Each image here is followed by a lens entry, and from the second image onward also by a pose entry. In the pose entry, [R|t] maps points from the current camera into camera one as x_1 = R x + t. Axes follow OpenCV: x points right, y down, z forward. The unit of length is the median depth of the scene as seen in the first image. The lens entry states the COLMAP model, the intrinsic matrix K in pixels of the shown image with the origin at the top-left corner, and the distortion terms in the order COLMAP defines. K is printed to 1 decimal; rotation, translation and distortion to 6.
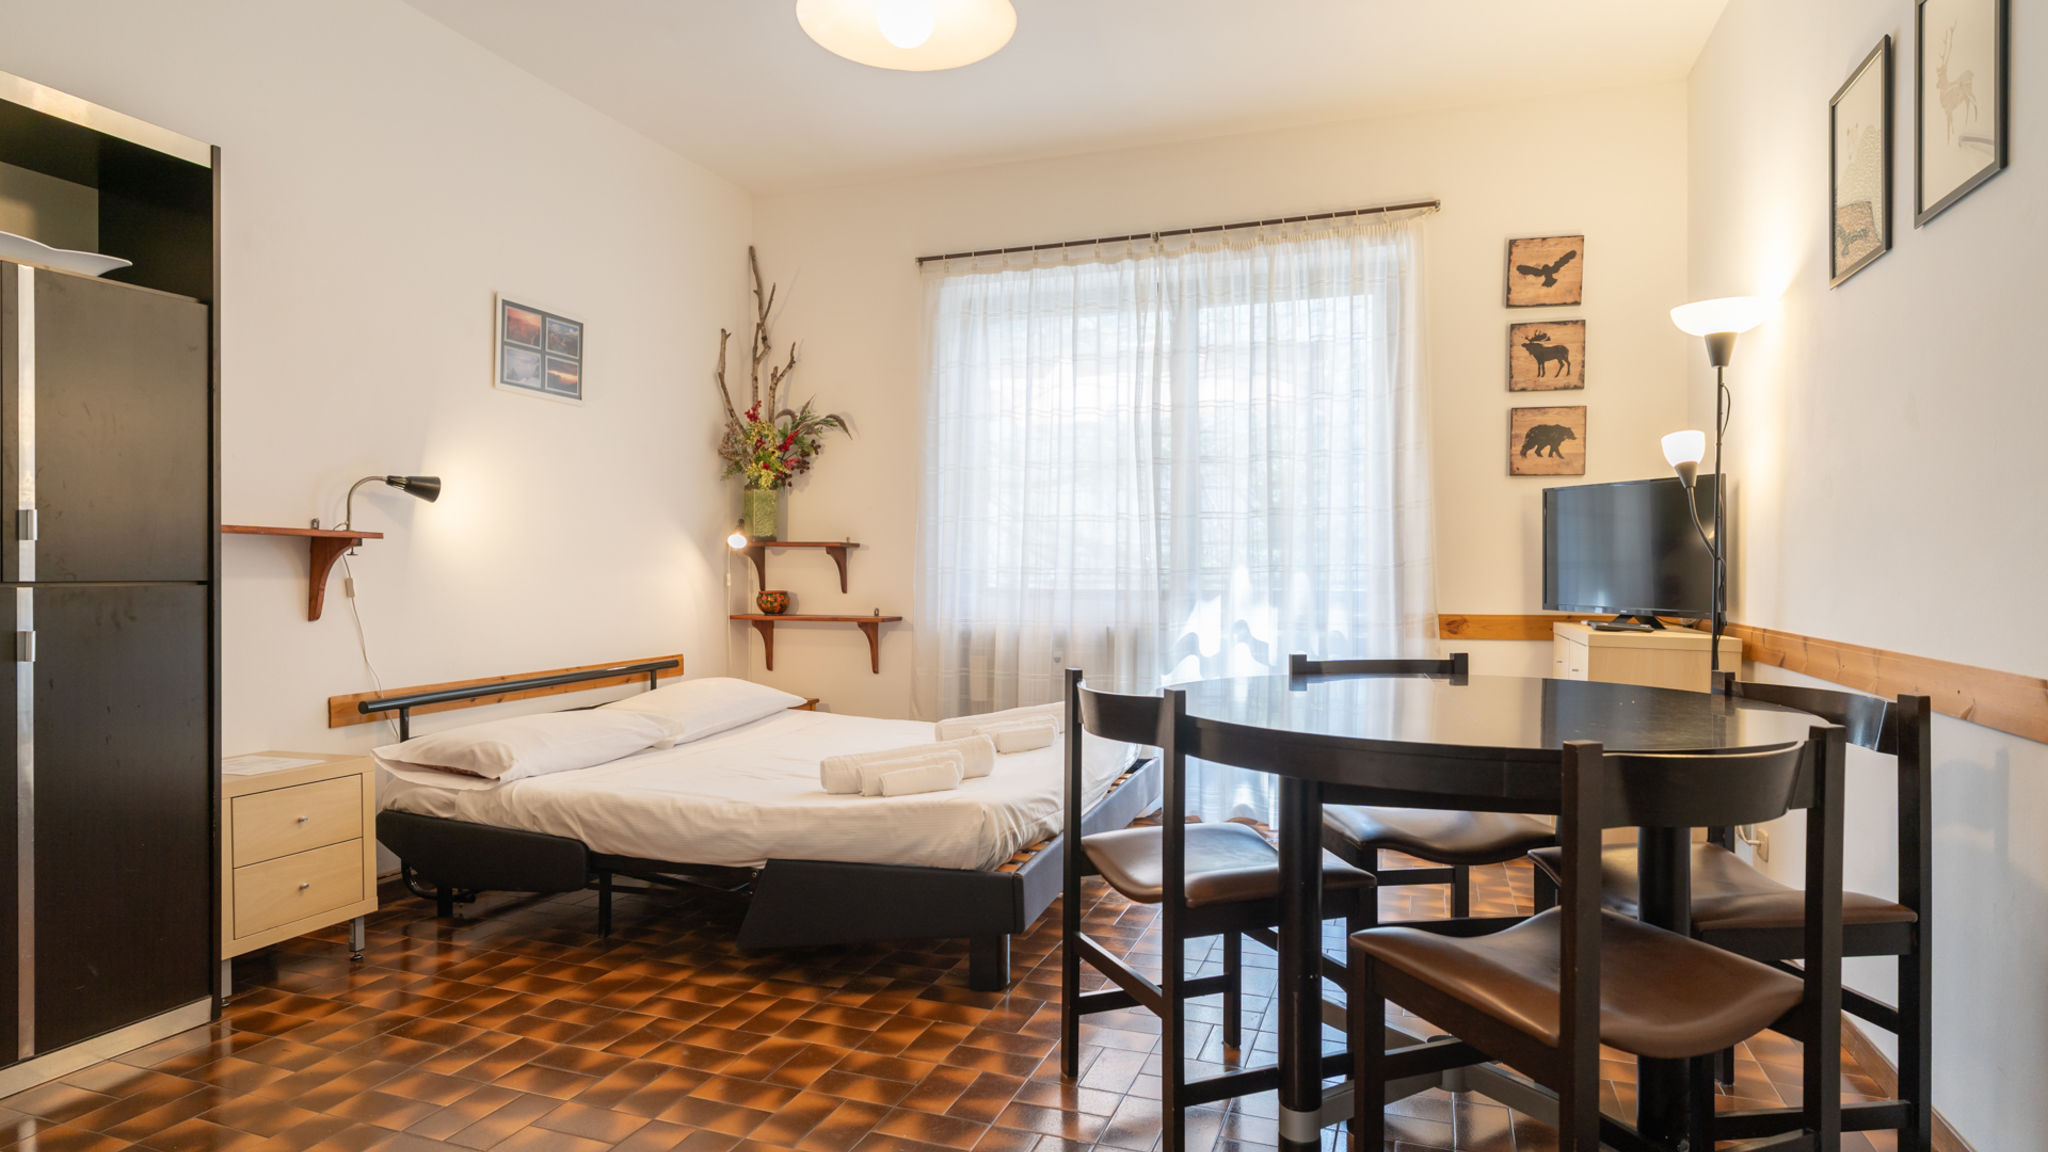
lens RADIAL K [[1129.9, 0, 1017.7], [0, 1129.9, 579.0], [0, 0, 1]] dist [-0.004346, 0.004736]
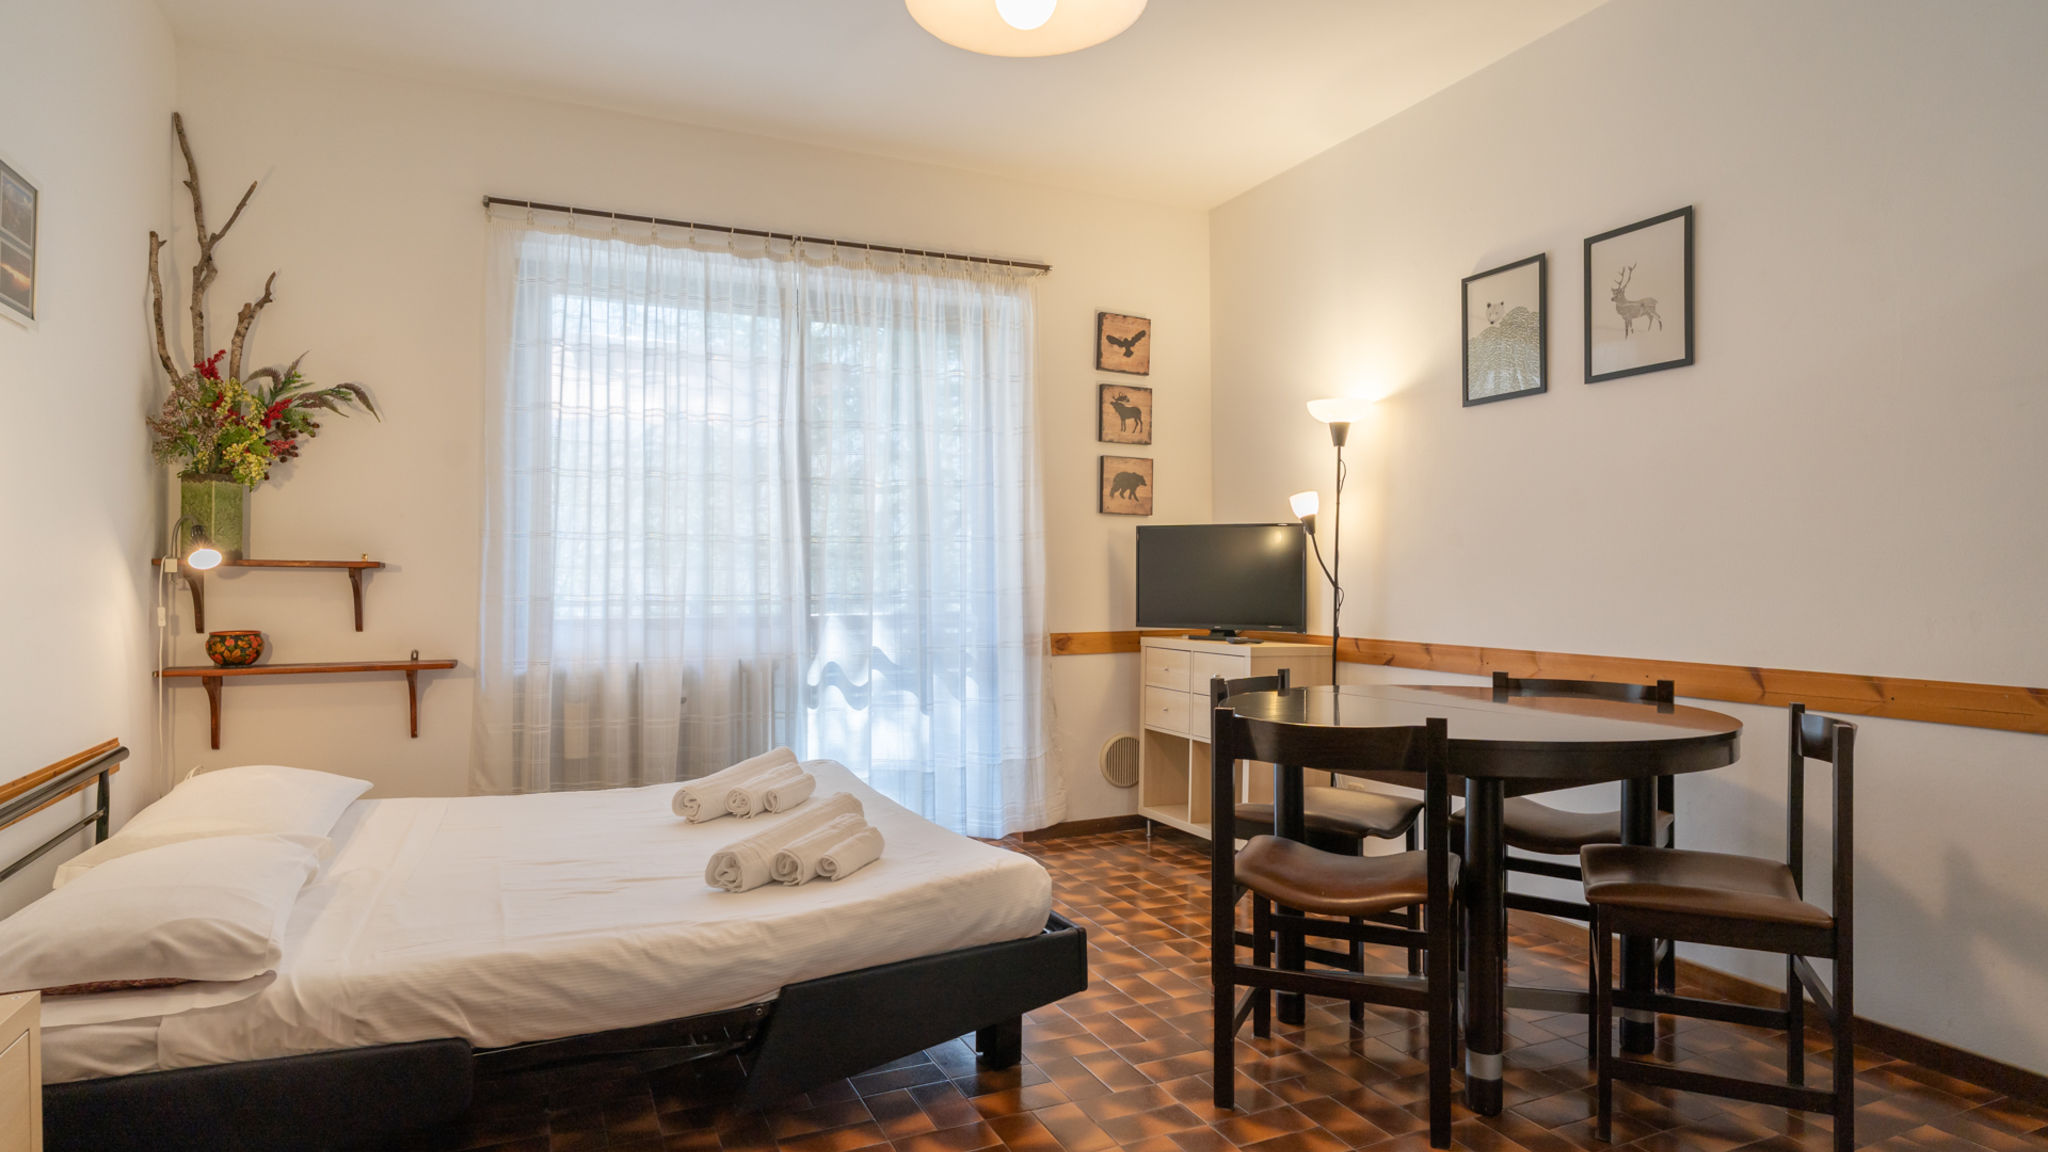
lens RADIAL K [[1129.9, 0, 1017.7], [0, 1129.9, 579.0], [0, 0, 1]] dist [-0.004346, 0.004736]
pose [[0.706671, -0.002214, 0.707539, -0.443433], [0.006250, 0.999976, -0.003113, -0.019258], [-0.707515, 0.006622, 0.706667, 0.226500]]
